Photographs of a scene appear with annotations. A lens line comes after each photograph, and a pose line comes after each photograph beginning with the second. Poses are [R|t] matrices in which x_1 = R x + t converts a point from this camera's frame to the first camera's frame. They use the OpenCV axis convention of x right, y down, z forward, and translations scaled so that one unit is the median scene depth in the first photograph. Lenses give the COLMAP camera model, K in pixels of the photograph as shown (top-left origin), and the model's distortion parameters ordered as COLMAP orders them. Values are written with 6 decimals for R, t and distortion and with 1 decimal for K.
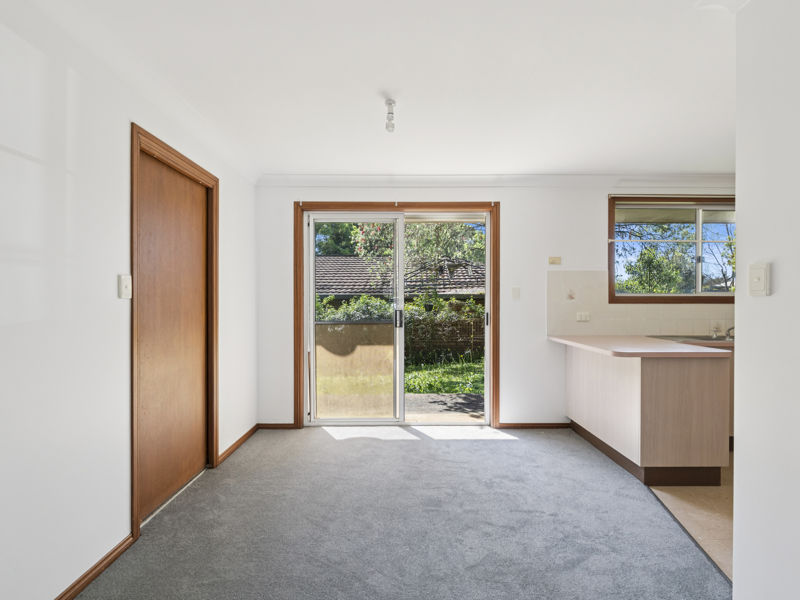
lens RADIAL K [[396.6, 0, 398.0], [0, 396.6, 297.7], [0, 0, 1]] dist [0.002567, 0.000611]
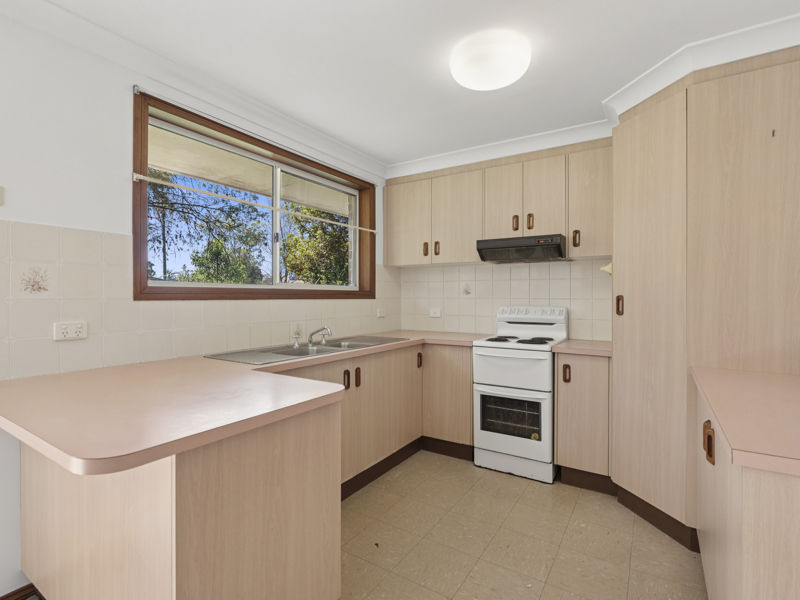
lens RADIAL K [[396.6, 0, 398.0], [0, 396.6, 297.7], [0, 0, 1]] dist [0.002567, 0.000611]
pose [[0.550504, -0.003212, 0.834826, 0.292743], [-0.004834, 0.999964, 0.007034, 0.006119], [-0.834818, -0.007908, 0.550469, 0.441138]]
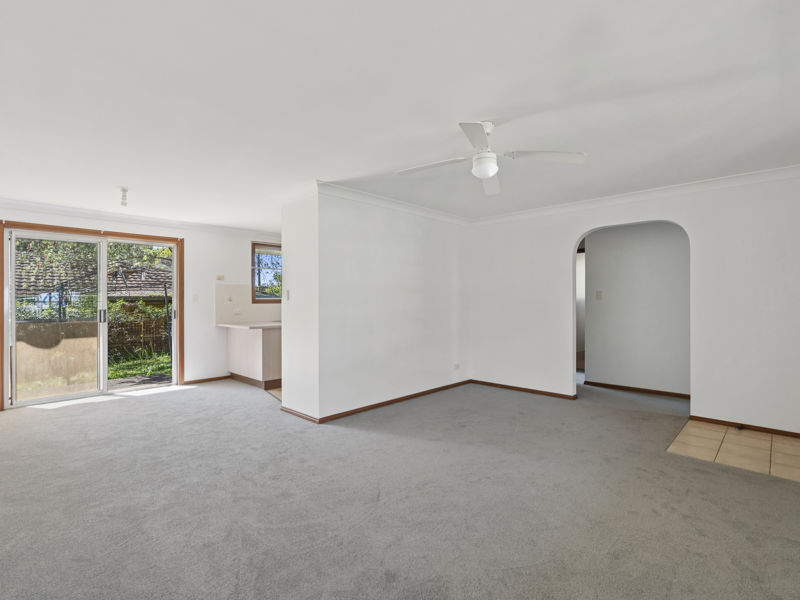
lens RADIAL K [[396.6, 0, 398.0], [0, 396.6, 297.7], [0, 0, 1]] dist [0.002567, 0.000611]
pose [[0.699735, -0.000875, 0.714402, -0.259965], [0.002257, 0.999997, -0.000986, -0.007347], [-0.714399, 0.002302, 0.699735, -0.664582]]
